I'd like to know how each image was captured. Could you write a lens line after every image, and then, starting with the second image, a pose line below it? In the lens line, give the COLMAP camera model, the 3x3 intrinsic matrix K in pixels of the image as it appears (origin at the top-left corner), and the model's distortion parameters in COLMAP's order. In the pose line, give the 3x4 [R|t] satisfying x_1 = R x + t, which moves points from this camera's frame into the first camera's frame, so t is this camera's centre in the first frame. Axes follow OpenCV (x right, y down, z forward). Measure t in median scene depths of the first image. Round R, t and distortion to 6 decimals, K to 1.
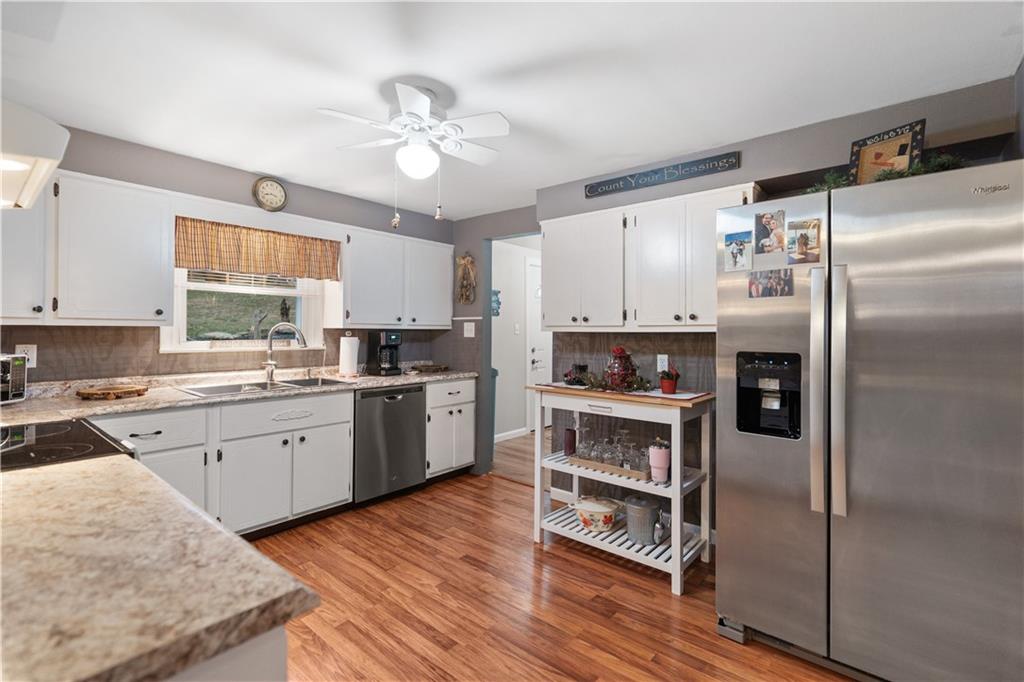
lens RADIAL K [[469.7, 0, 516.0], [0, 469.7, 330.0], [0, 0, 1]] dist [-0.002500, -0.000351]
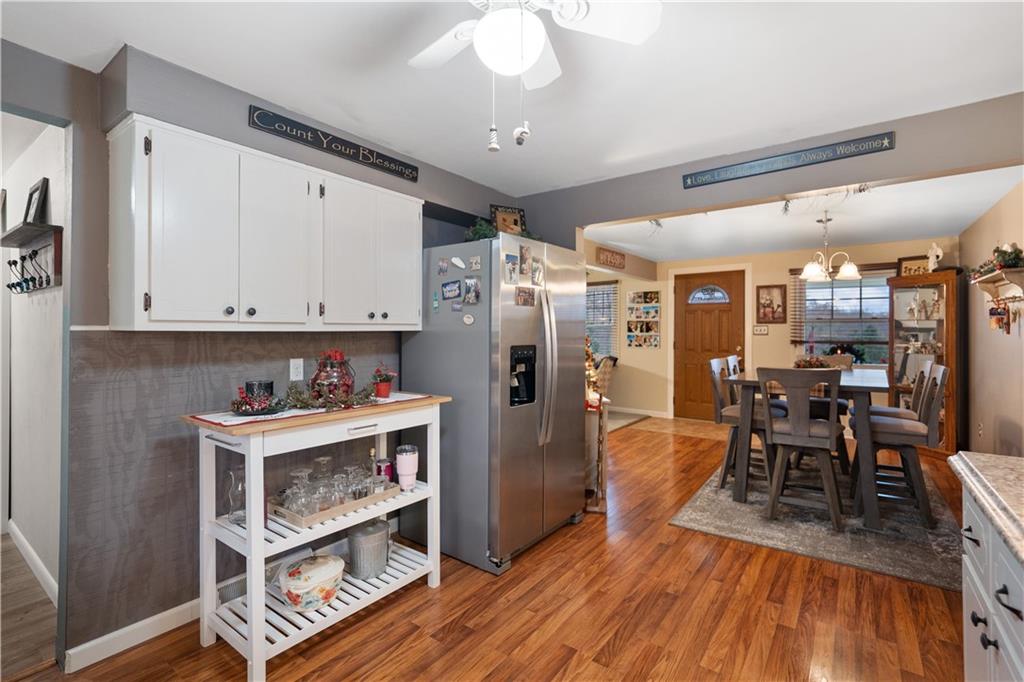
lens RADIAL K [[469.7, 0, 516.0], [0, 469.7, 330.0], [0, 0, 1]] dist [-0.002500, -0.000351]
pose [[-0.067095, -0.003088, 0.997742, -0.560944], [-0.005031, 0.999984, 0.002757, -0.001871], [-0.997734, -0.004834, -0.067110, 0.726192]]
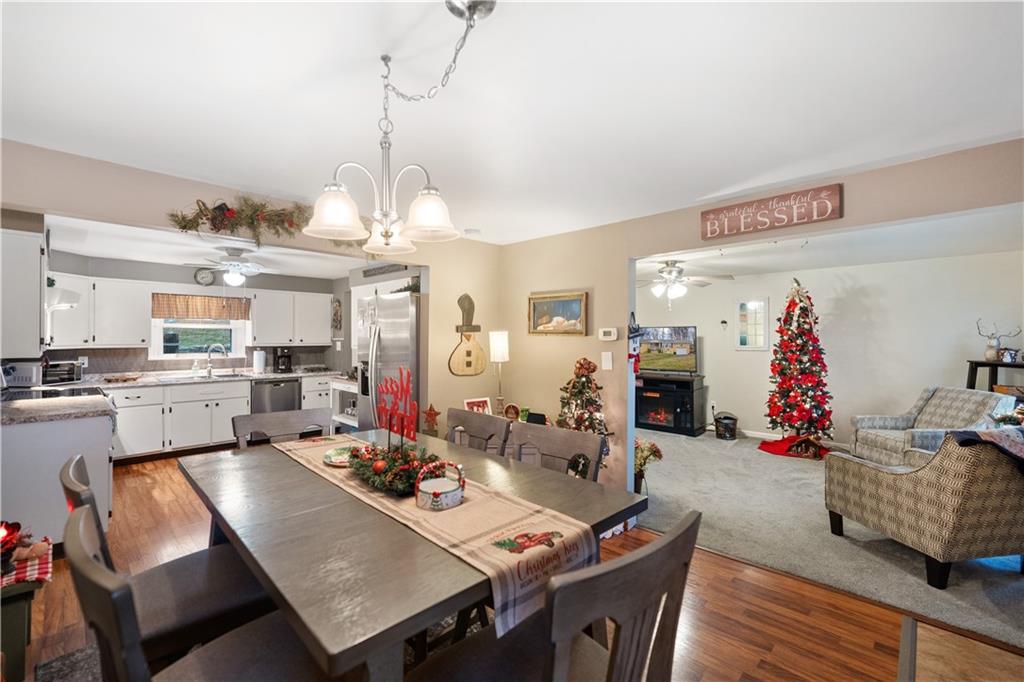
lens RADIAL K [[440.7, 0, 512.0], [0, 440.7, 341.0], [0, 0, 1]] dist [-0.002875, -0.000135]
pose [[0.996968, -0.002022, -0.077783, 0.915797], [0.002906, 0.999933, 0.011247, -0.048930], [0.077755, -0.011439, 0.996907, -0.732438]]
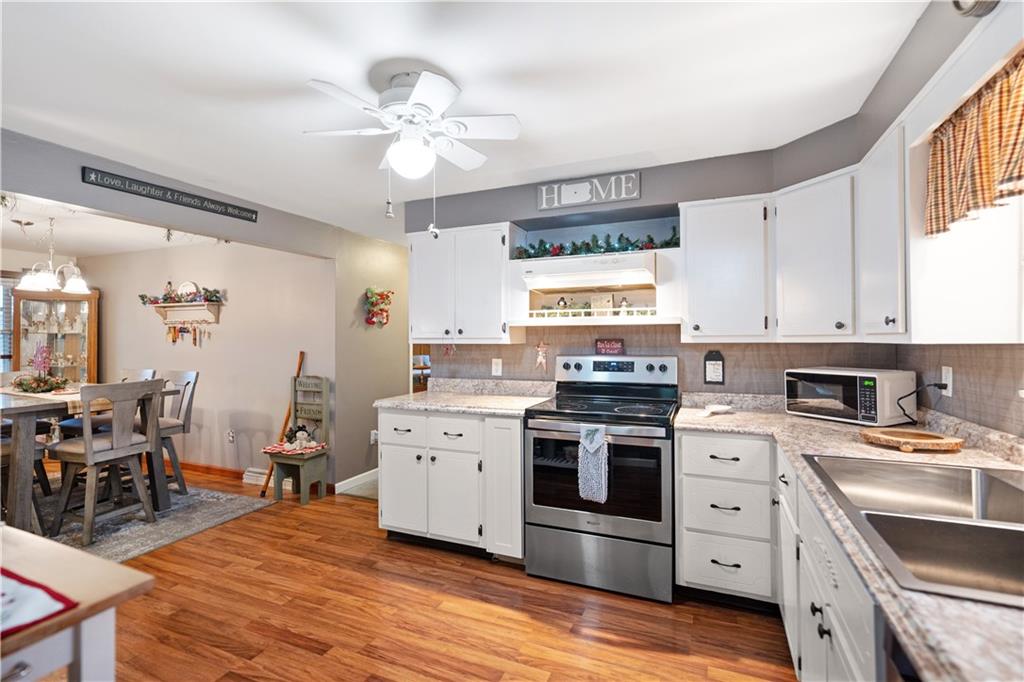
lens RADIAL K [[467.5, 0, 512.0], [0, 467.5, 341.0], [0, 0, 1]] dist [-0.001444, -0.000192]
pose [[-0.958125, 0.002392, -0.286340, -0.099457], [0.002276, 0.999997, 0.000737, -0.011107], [0.286341, 0.000055, -0.958128, 1.335369]]
